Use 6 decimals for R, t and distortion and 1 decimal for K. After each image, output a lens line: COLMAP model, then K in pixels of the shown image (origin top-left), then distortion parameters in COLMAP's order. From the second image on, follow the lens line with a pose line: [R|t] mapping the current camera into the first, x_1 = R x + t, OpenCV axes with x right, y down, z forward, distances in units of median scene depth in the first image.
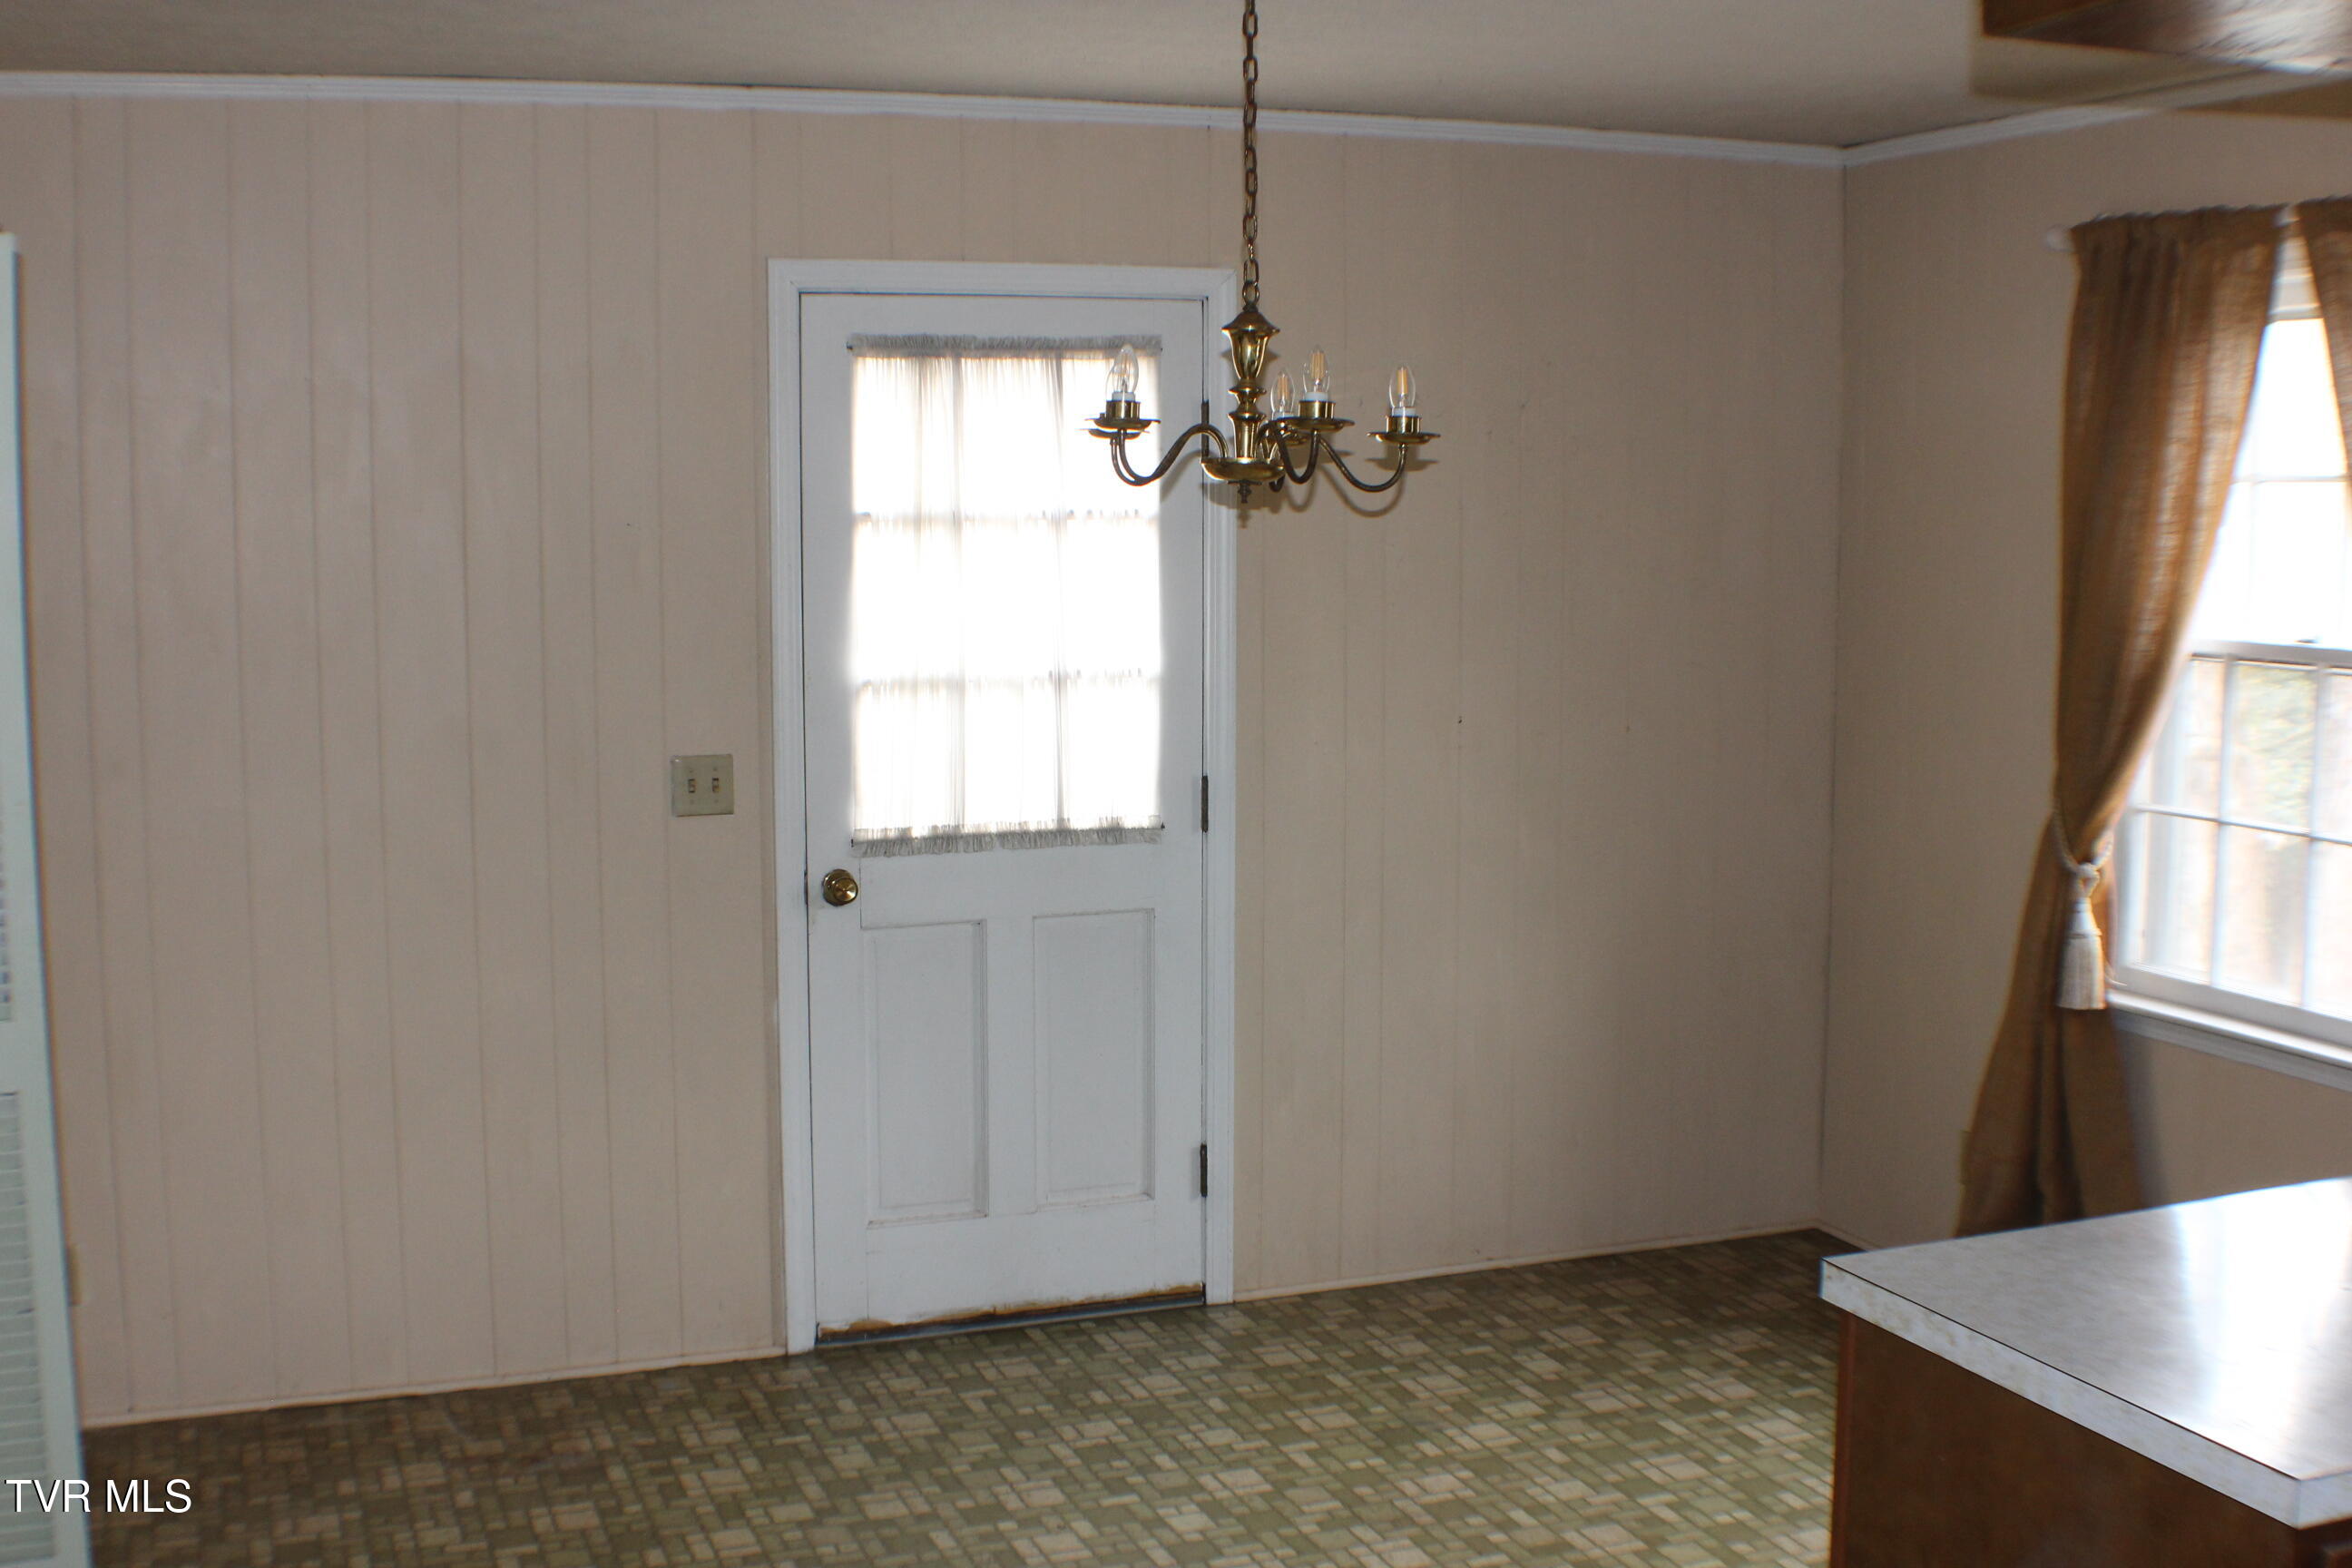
lens RADIAL K [[2564.8, 0, 1176.0], [0, 2564.8, 784.0], [0, 0, 1]] dist [-0.148307, -0.005713]
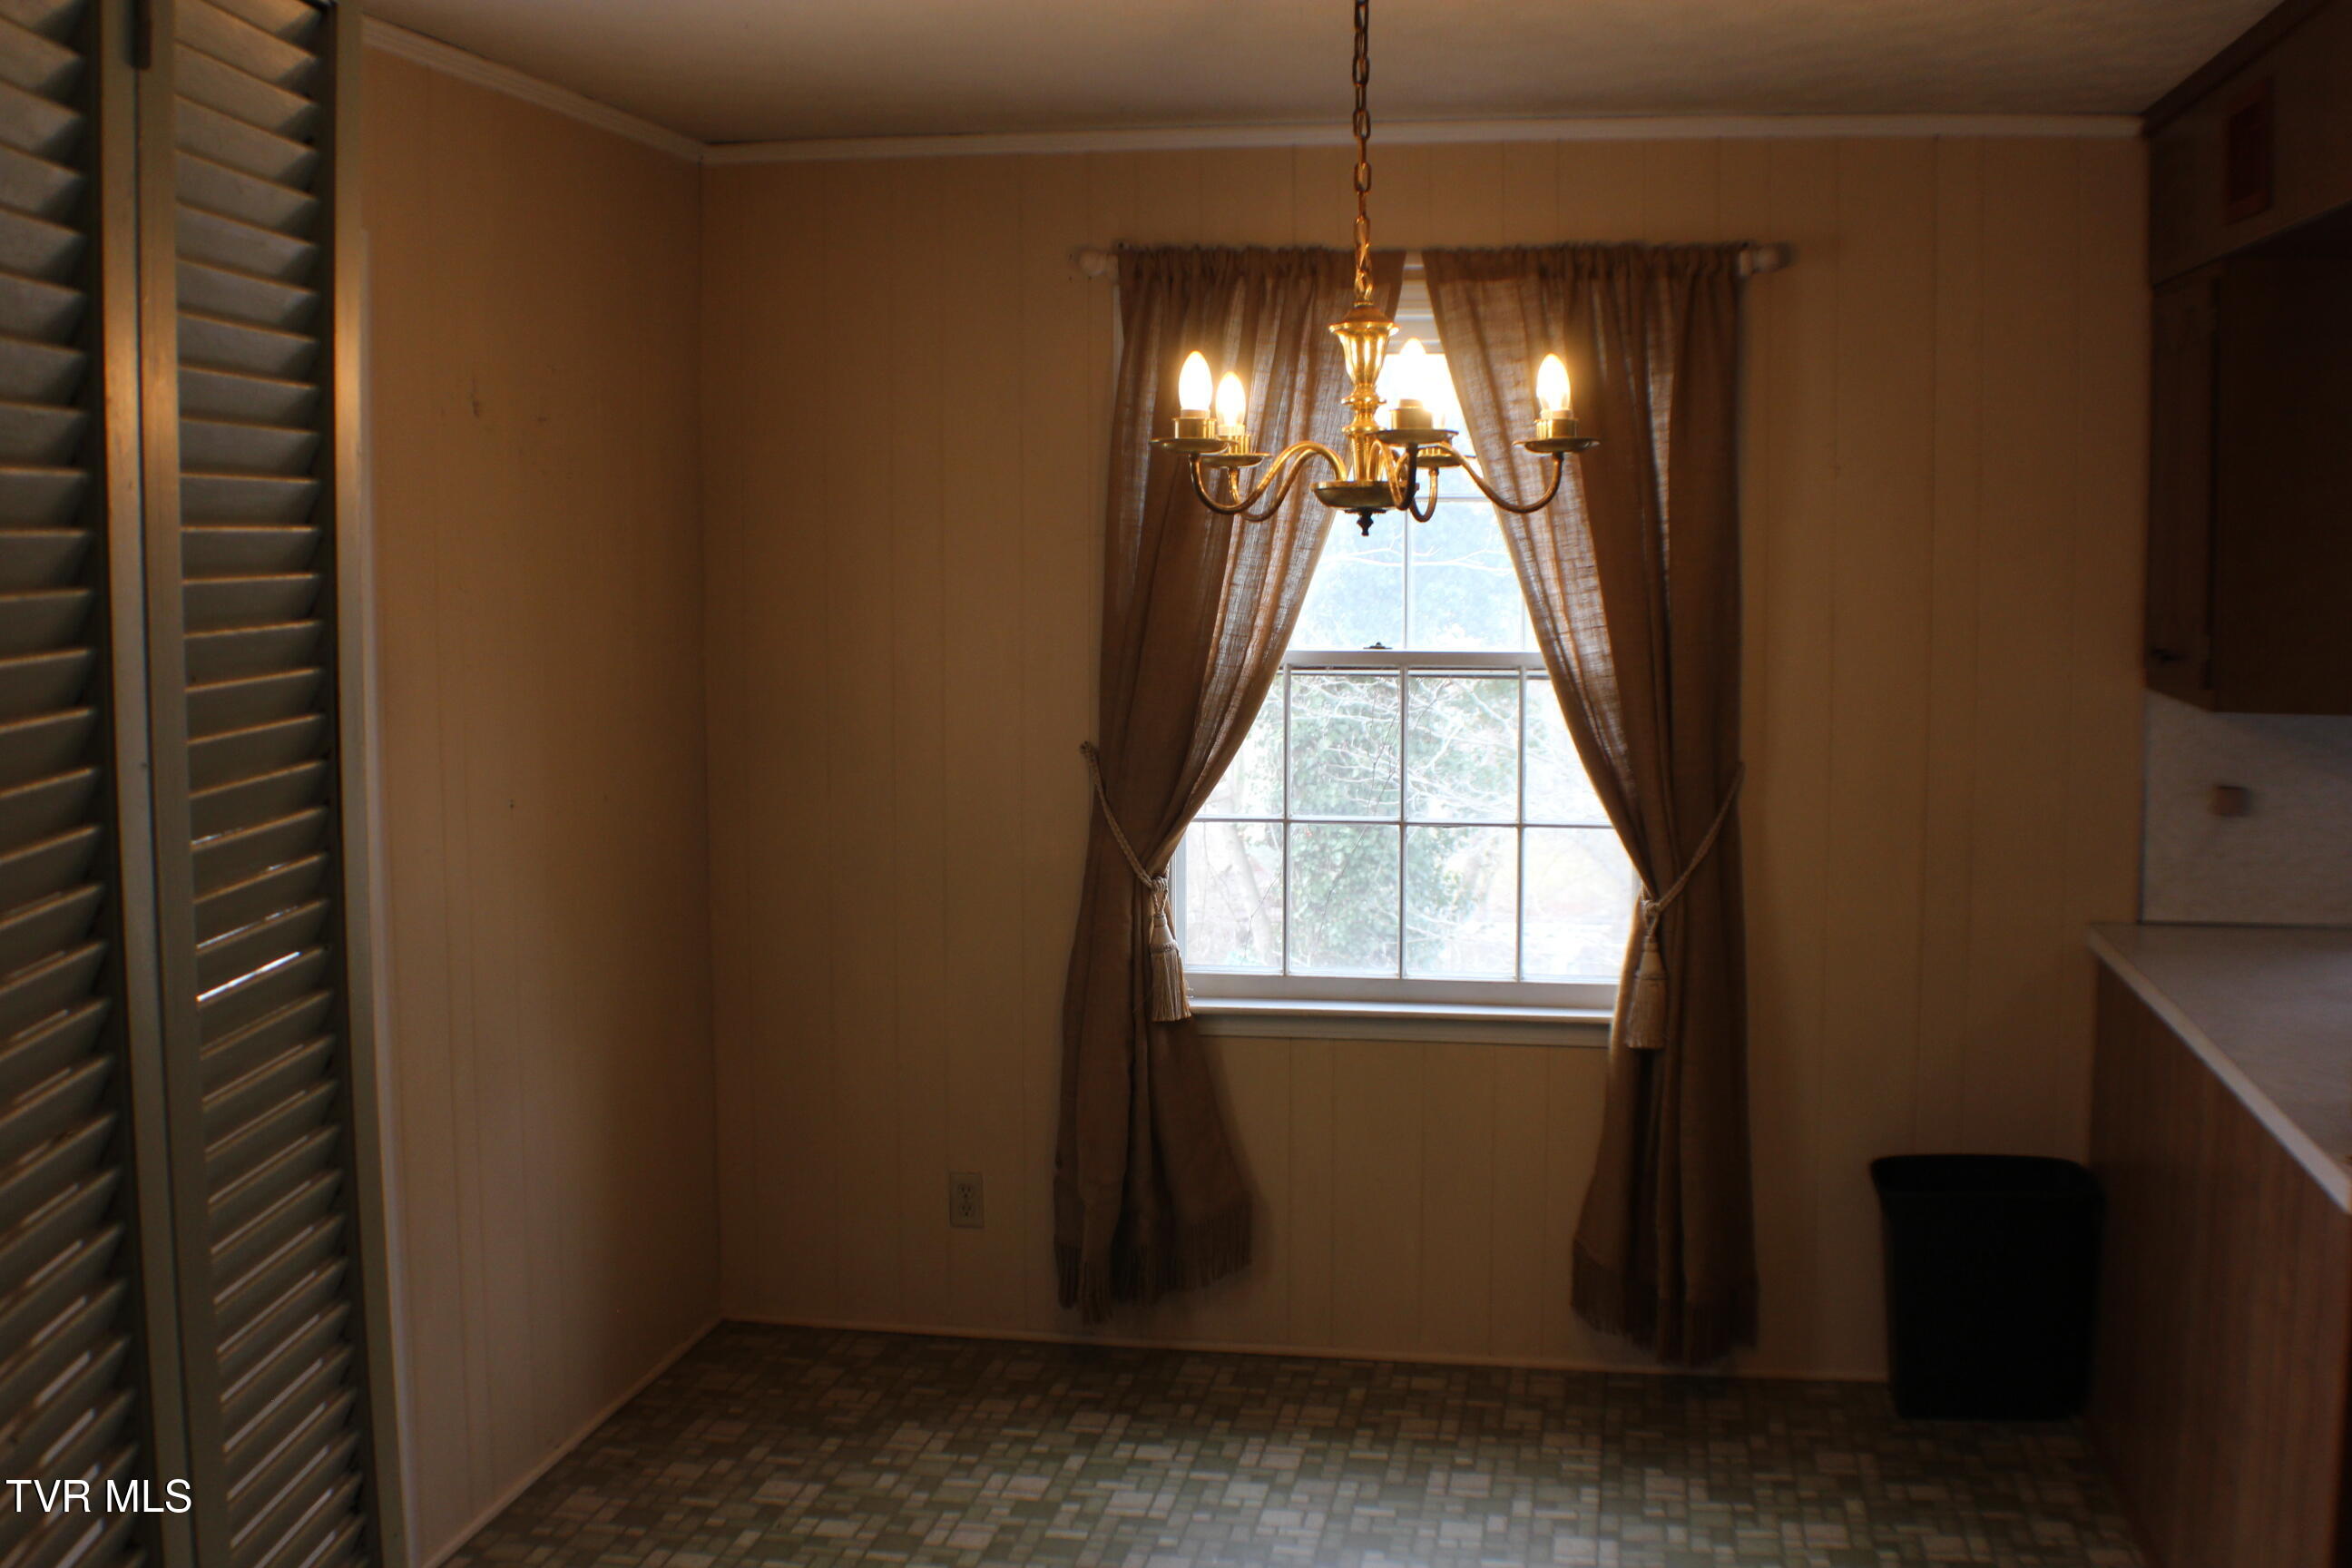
lens RADIAL K [[2564.8, 0, 1176.0], [0, 2564.8, 784.0], [0, 0, 1]] dist [-0.148307, -0.005713]
pose [[0.529226, -0.089643, 0.843732, -0.508703], [0.098924, 0.994140, 0.043574, -0.050931], [-0.842694, 0.060405, 0.534993, 0.431637]]
